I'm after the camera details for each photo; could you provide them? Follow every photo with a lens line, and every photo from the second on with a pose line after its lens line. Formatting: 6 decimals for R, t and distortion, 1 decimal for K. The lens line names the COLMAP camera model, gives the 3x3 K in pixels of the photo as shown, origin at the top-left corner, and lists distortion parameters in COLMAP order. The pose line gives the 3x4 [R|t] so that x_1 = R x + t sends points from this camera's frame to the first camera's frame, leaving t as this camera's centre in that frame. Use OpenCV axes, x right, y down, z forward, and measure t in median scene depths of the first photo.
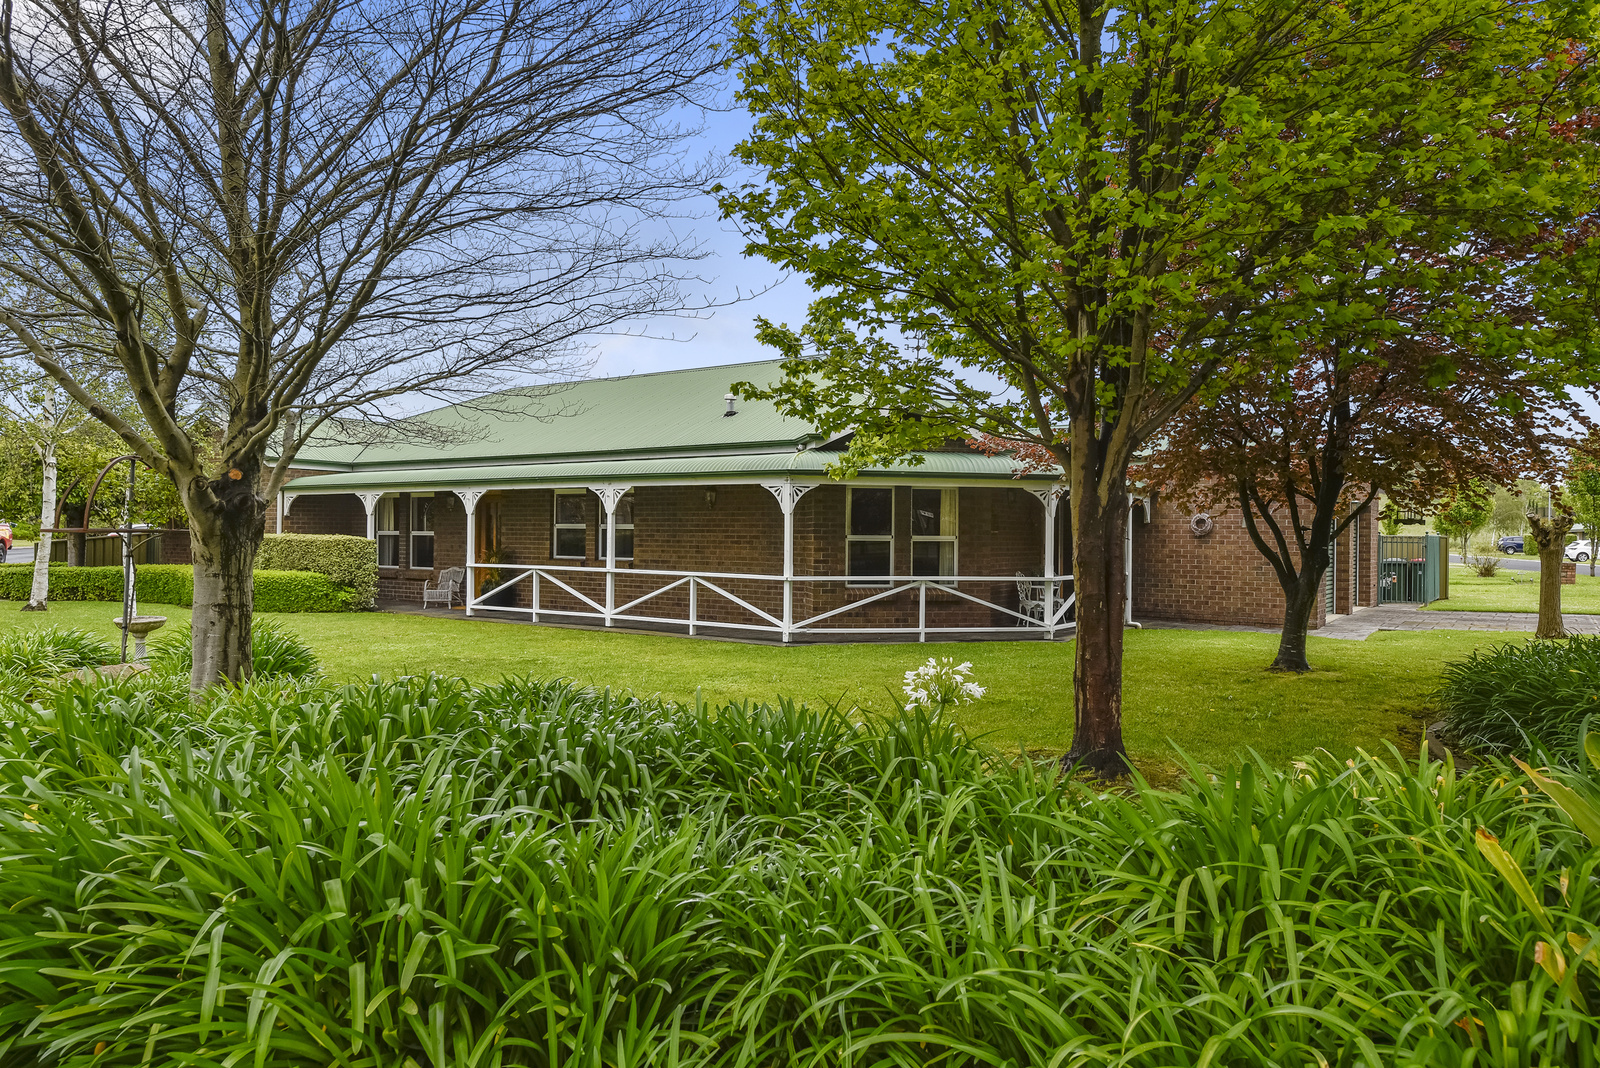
lens RADIAL K [[1086.8, 0, 799.7], [0, 1086.8, 532.9], [0, 0, 1]] dist [0.010231, 0.002453]
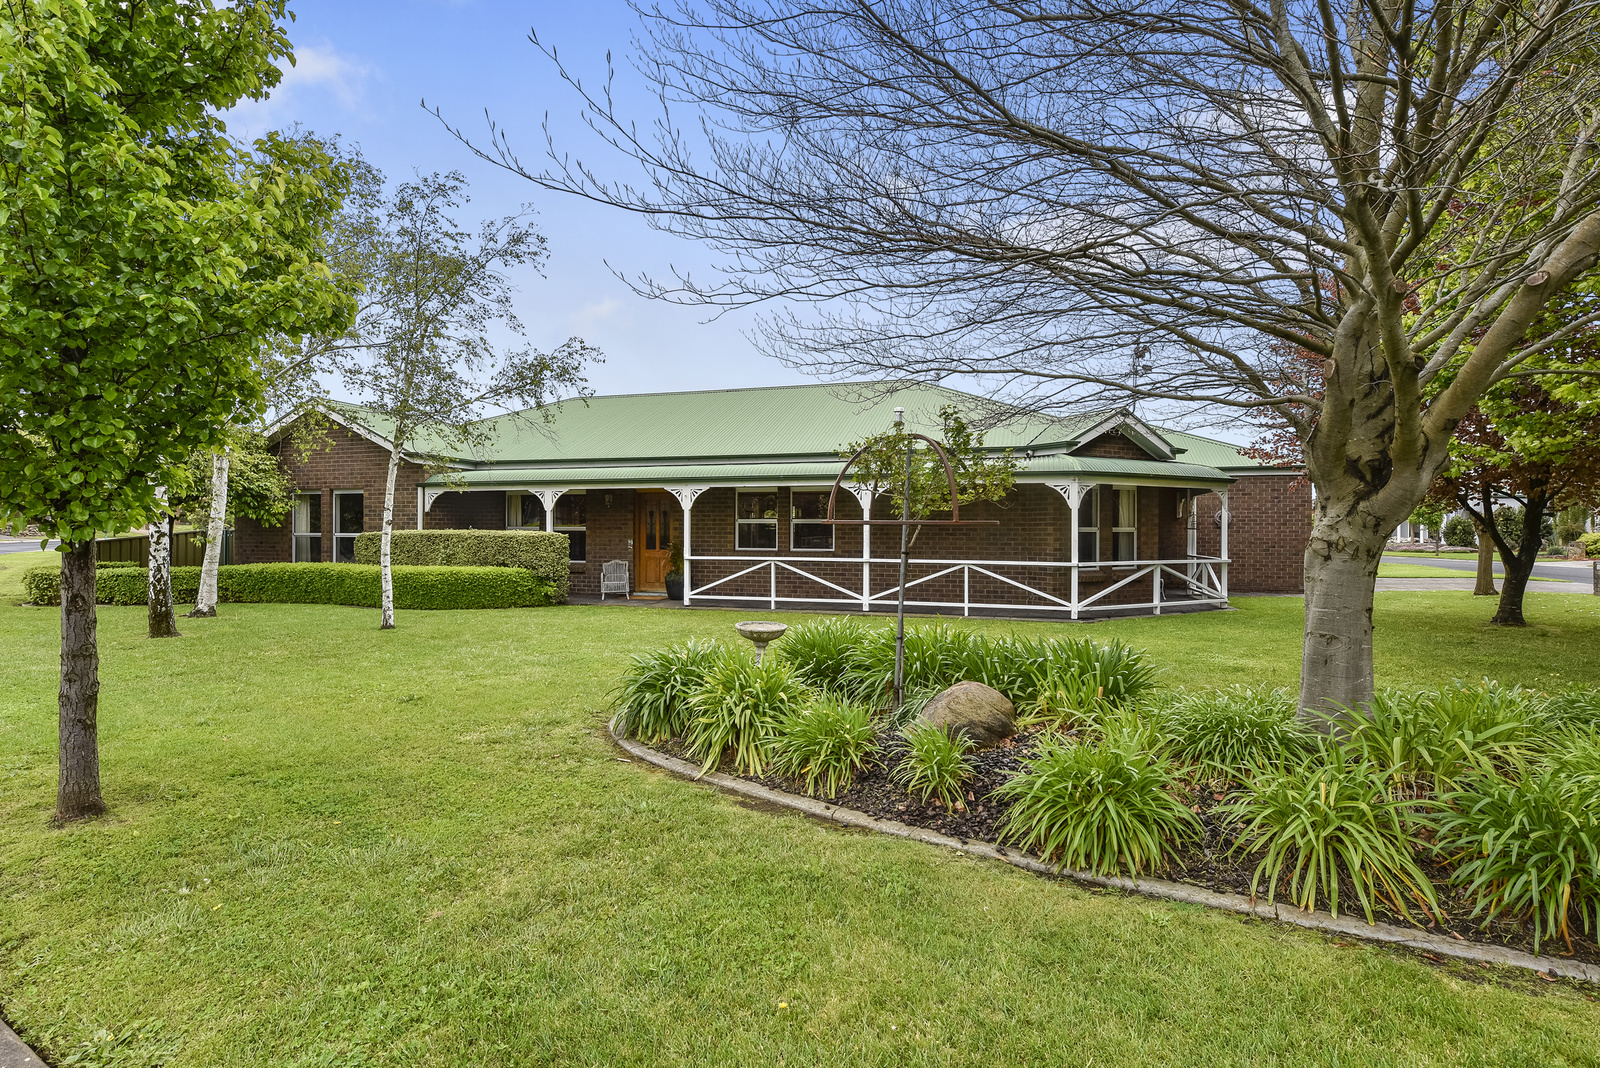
lens RADIAL K [[800.9, 0, 800.5], [0, 800.9, 529.9], [0, 0, 1]] dist [-0.000182, 0.000978]
pose [[0.949839, -0.006544, 0.312669, -0.443341], [0.005746, 0.999977, 0.003472, 0.000163], [-0.312685, -0.001502, 0.949856, 0.220029]]
